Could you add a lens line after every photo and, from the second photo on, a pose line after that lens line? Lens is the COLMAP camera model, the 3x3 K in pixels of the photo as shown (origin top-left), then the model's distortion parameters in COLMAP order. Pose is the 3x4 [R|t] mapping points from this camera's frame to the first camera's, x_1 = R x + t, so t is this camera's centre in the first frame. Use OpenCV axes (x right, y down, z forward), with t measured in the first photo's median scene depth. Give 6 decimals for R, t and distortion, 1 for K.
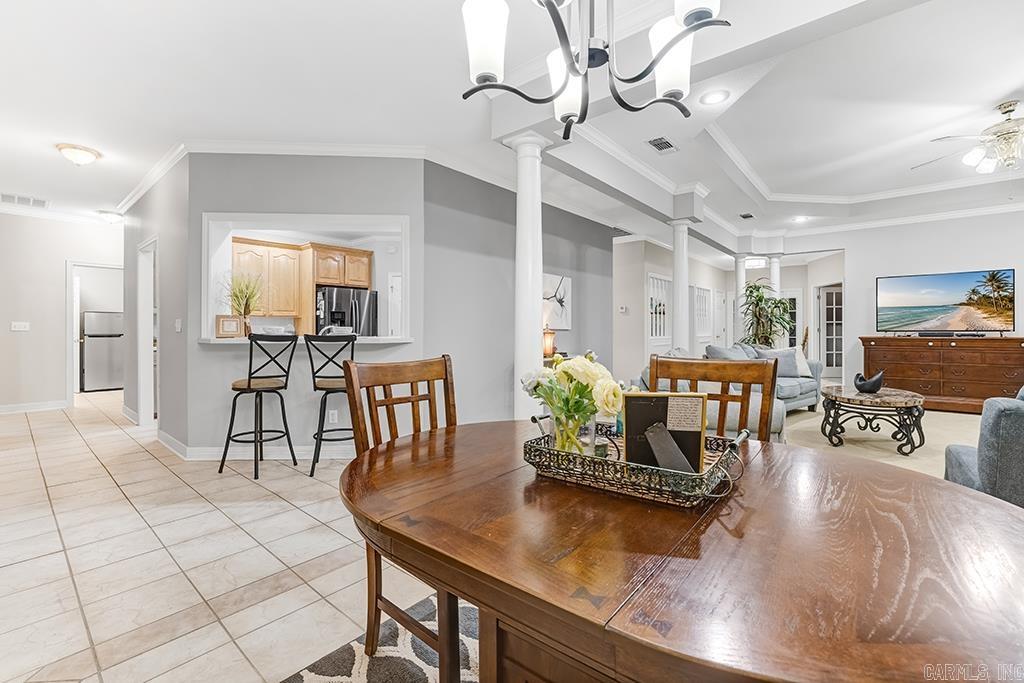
lens RADIAL K [[442.1, 0, 516.5], [0, 442.1, 329.9], [0, 0, 1]] dist [-0.021545, 0.000085]
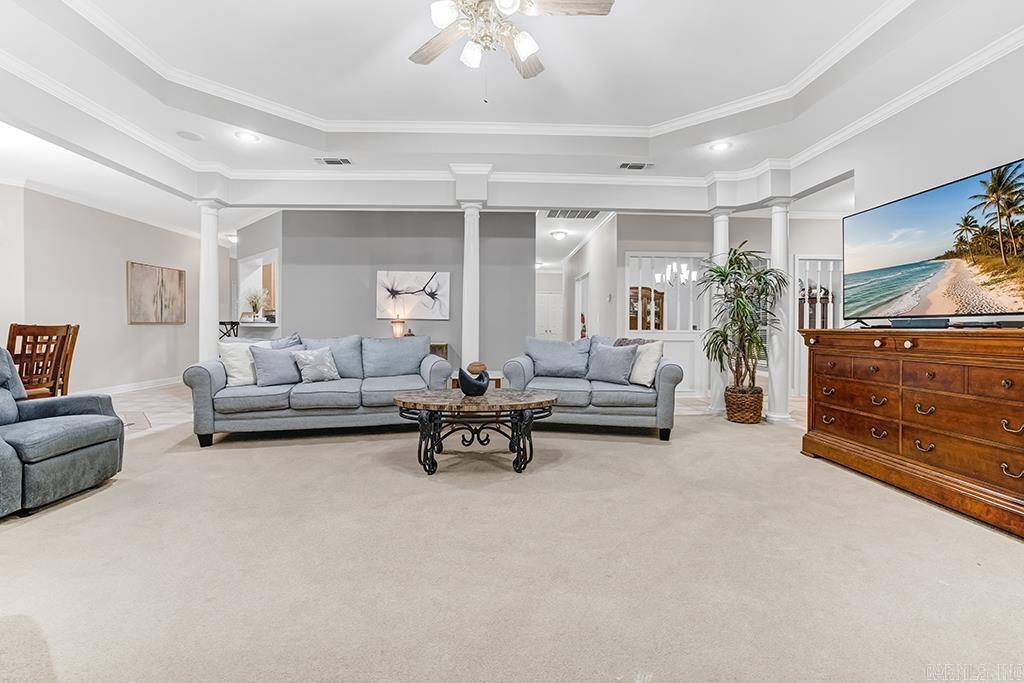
lens RADIAL K [[442.1, 0, 516.5], [0, 442.1, 329.9], [0, 0, 1]] dist [-0.021545, 0.000085]
pose [[0.670061, 0.011512, -0.742216, 1.080286], [-0.002189, 0.999906, 0.013532, 0.011087], [0.742303, -0.007443, 0.670024, 0.391471]]
